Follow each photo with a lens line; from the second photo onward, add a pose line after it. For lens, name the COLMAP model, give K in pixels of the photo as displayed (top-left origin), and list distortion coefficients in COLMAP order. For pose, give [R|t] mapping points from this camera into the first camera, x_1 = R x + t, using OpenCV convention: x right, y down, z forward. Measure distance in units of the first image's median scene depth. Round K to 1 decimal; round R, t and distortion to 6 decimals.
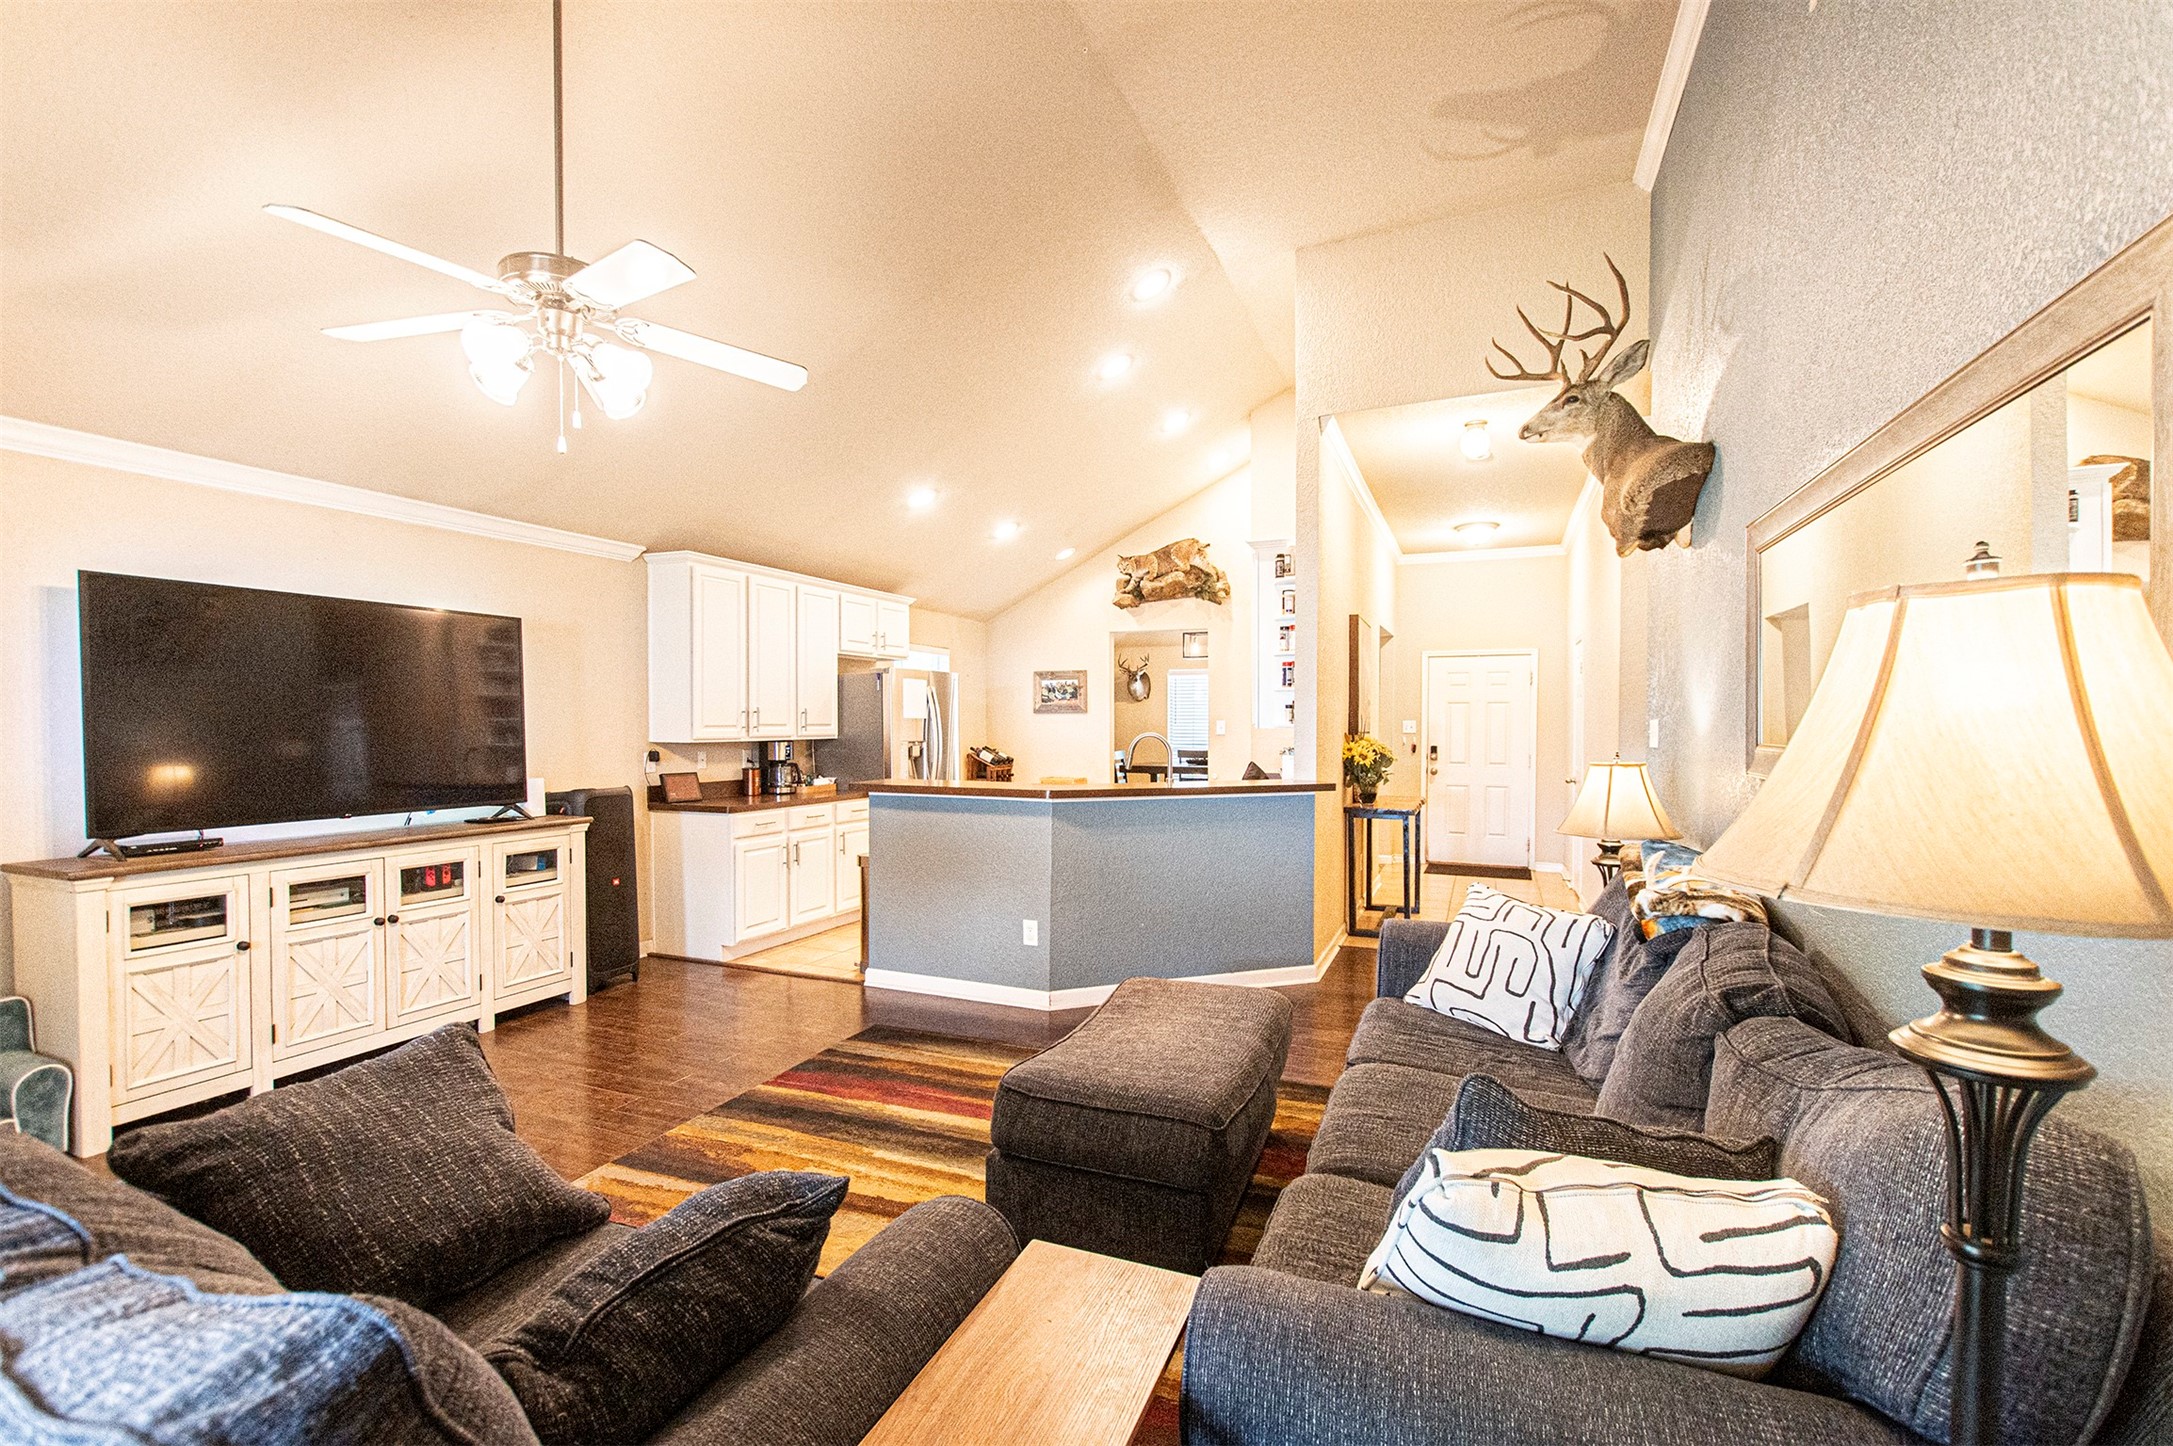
lens RADIAL K [[941.6, 0, 1084.9], [0, 941.6, 742.3], [0, 0, 1]] dist [0.005503, -0.002914]
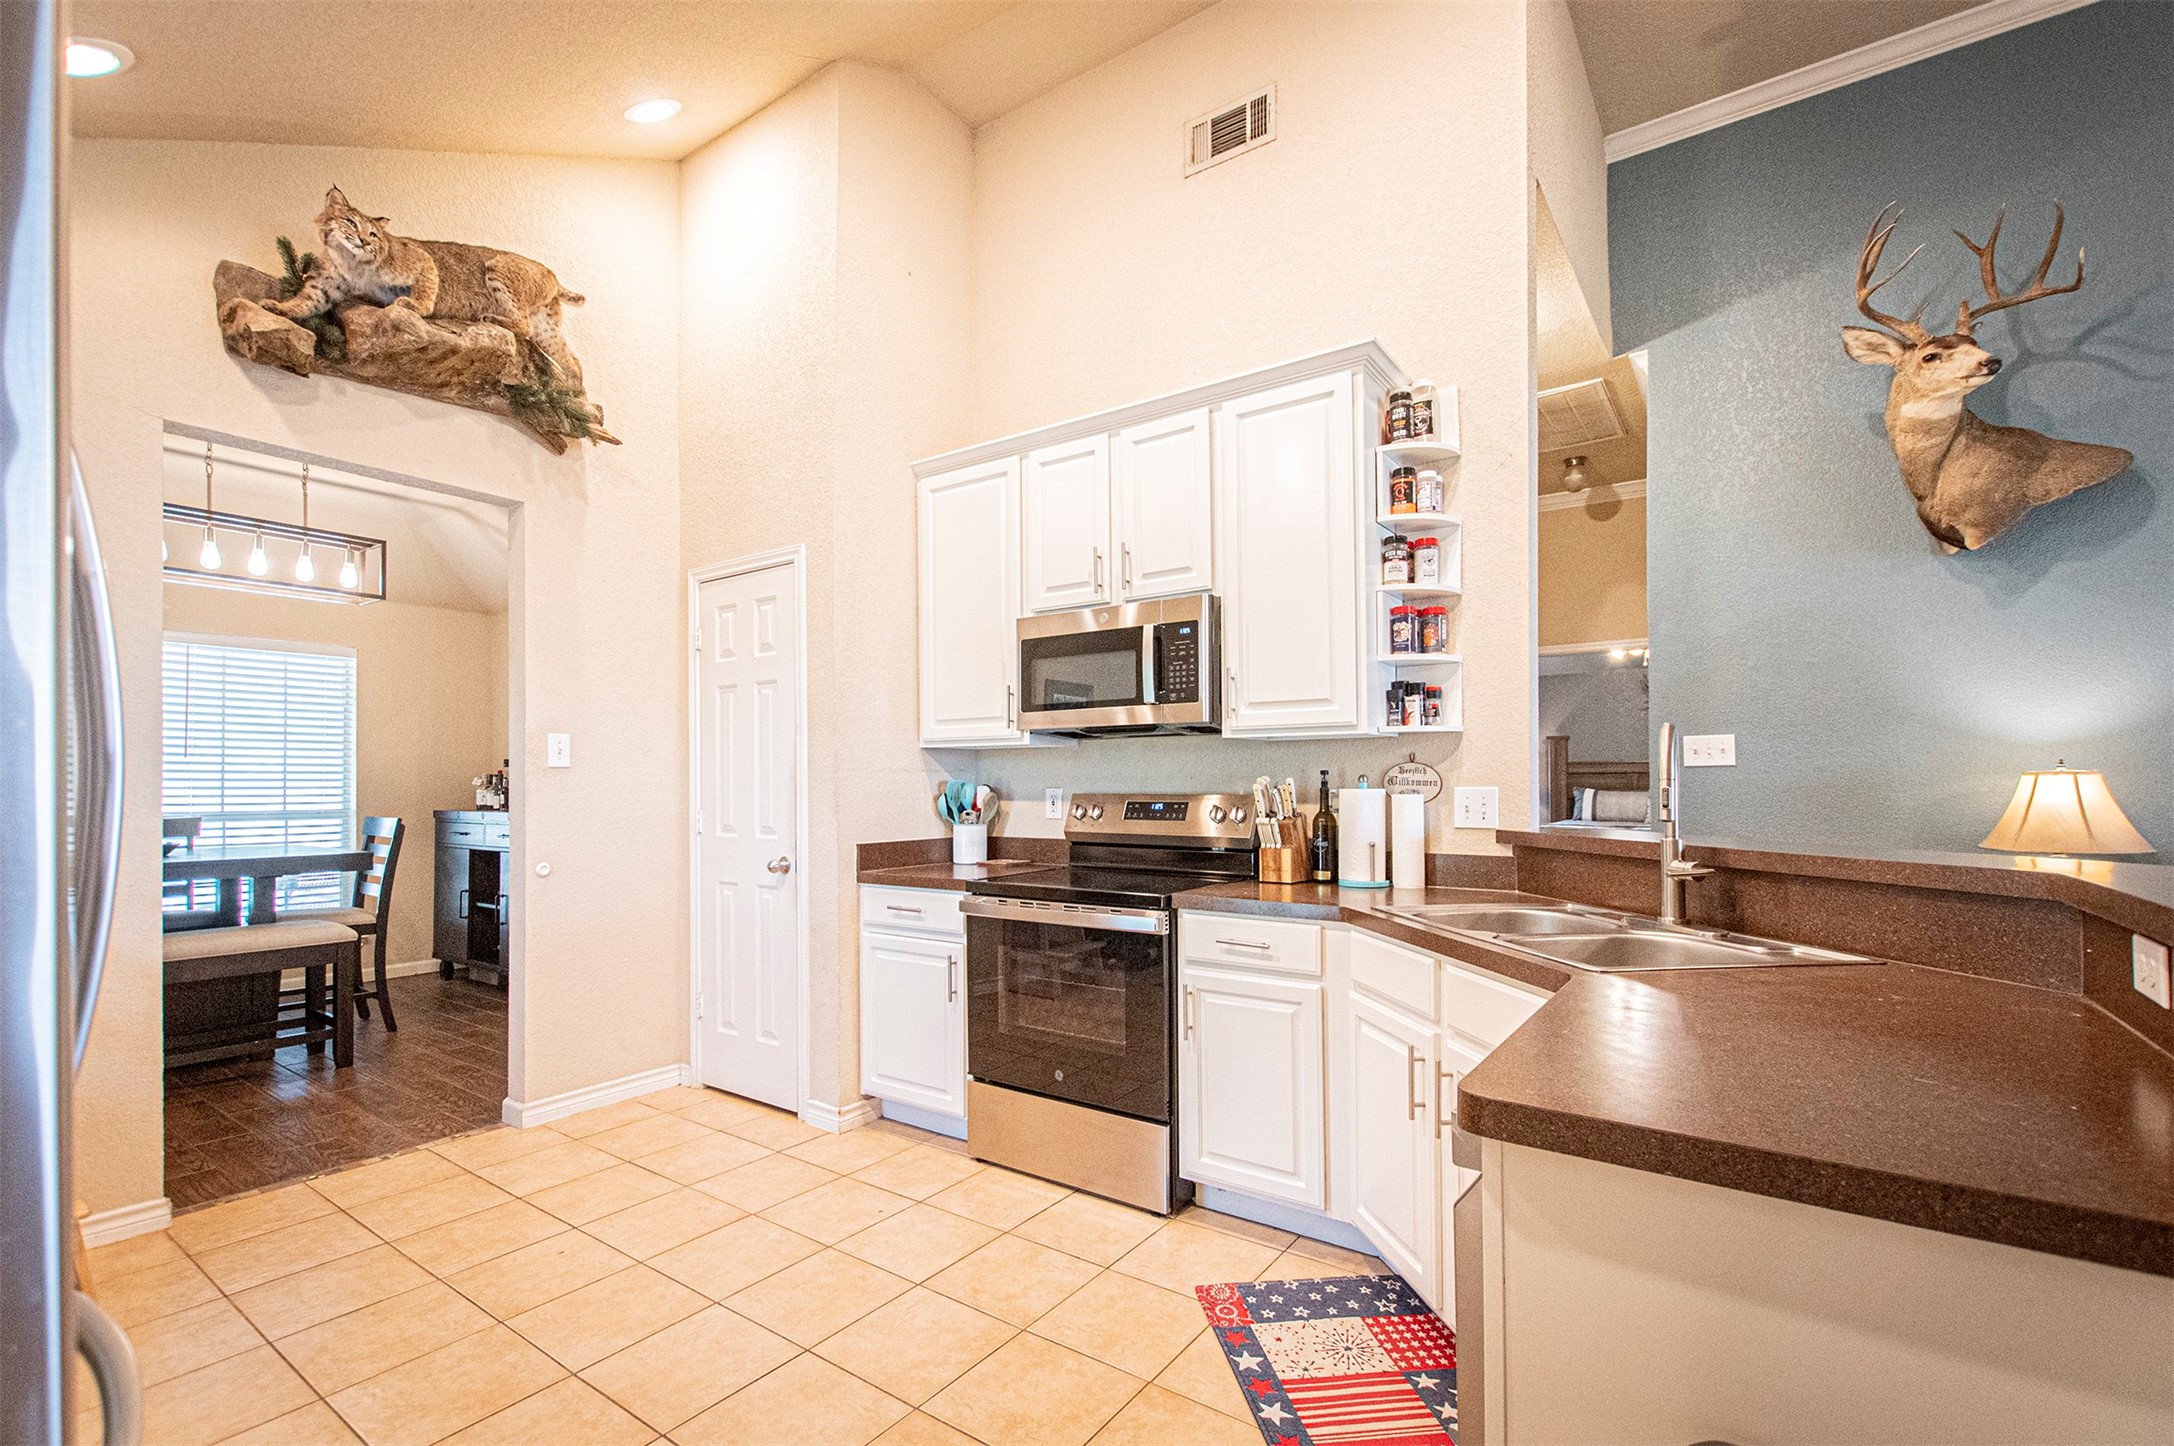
lens RADIAL K [[942.0, 0, 1051.9], [0, 942.0, 767.1], [0, 0, 1]] dist [0.005503, -0.002914]
pose [[0.219366, 0.019212, 0.975453, -0.458258], [0.022505, 0.999440, -0.024746, 0.015996], [-0.975383, 0.027381, 0.218811, 1.505617]]
